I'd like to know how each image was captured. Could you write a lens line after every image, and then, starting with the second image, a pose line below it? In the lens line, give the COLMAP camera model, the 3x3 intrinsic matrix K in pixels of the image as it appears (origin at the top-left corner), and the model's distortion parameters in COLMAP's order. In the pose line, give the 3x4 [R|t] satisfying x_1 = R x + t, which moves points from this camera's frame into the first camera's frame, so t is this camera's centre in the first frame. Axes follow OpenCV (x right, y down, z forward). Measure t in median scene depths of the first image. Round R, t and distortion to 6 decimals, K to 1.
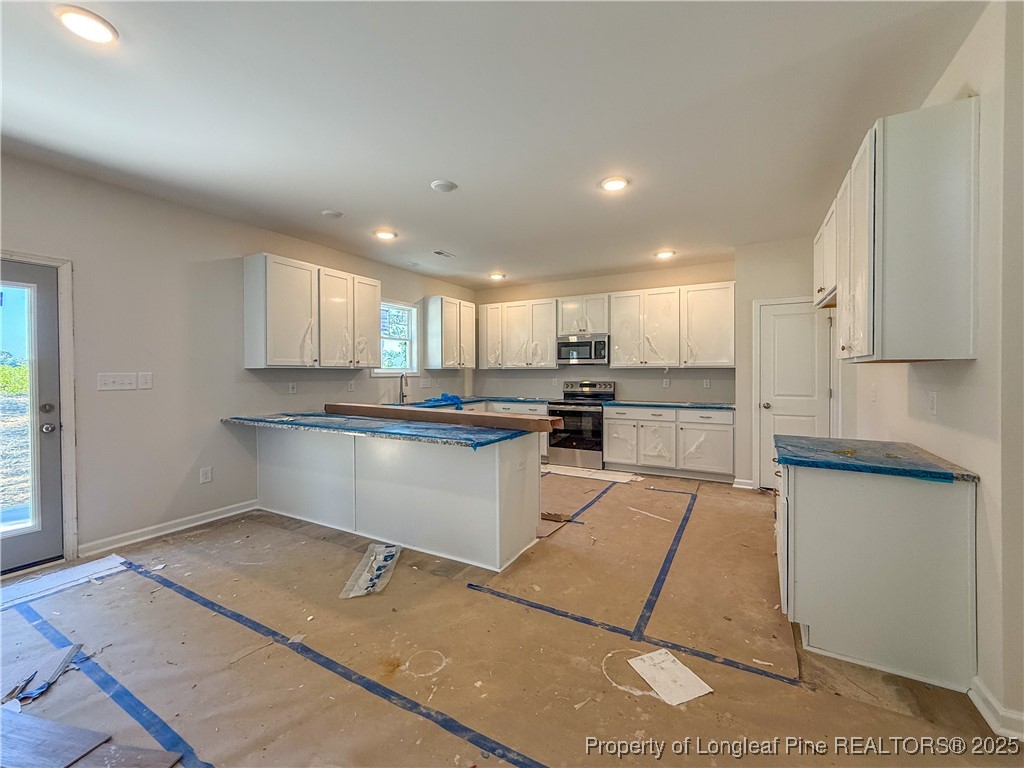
lens RADIAL K [[423.7, 0, 510.7], [0, 423.7, 376.7], [0, 0, 1]] dist [0.000538, 0.000237]
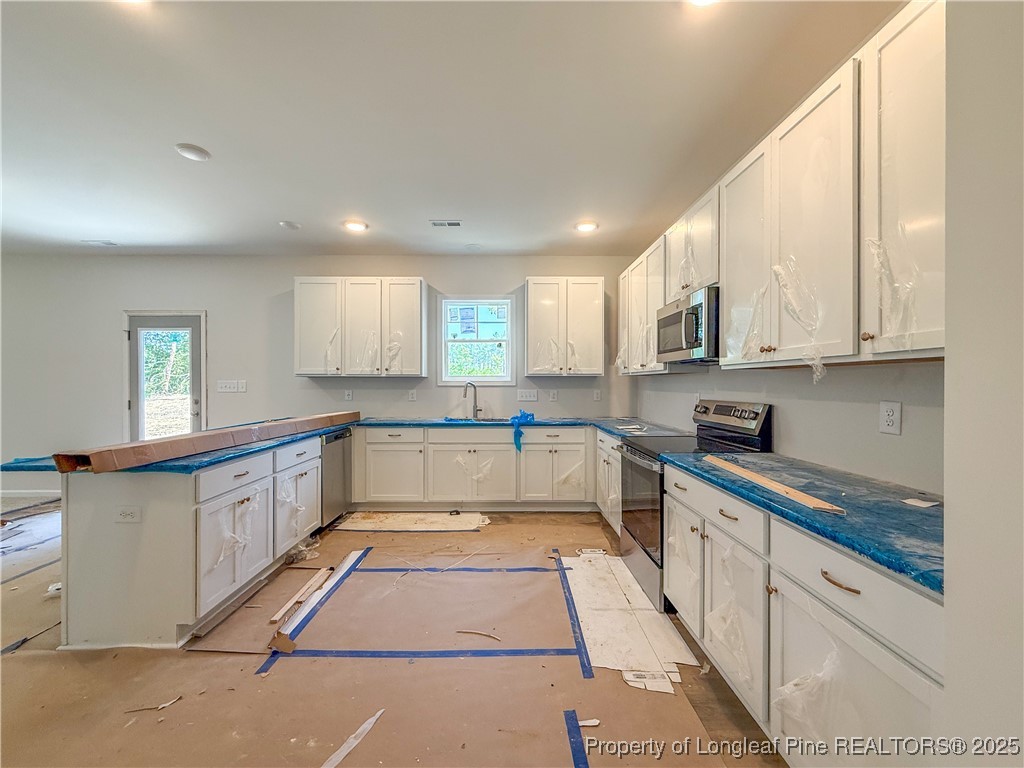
lens RADIAL K [[423.7, 0, 509.4], [0, 423.7, 385.8], [0, 0, 1]] dist [0.000538, 0.000237]
pose [[0.489347, 0.010976, -0.872020, 0.509285], [-0.010406, 0.999923, 0.006746, -0.006669], [0.872027, 0.005773, 0.489423, 0.672472]]
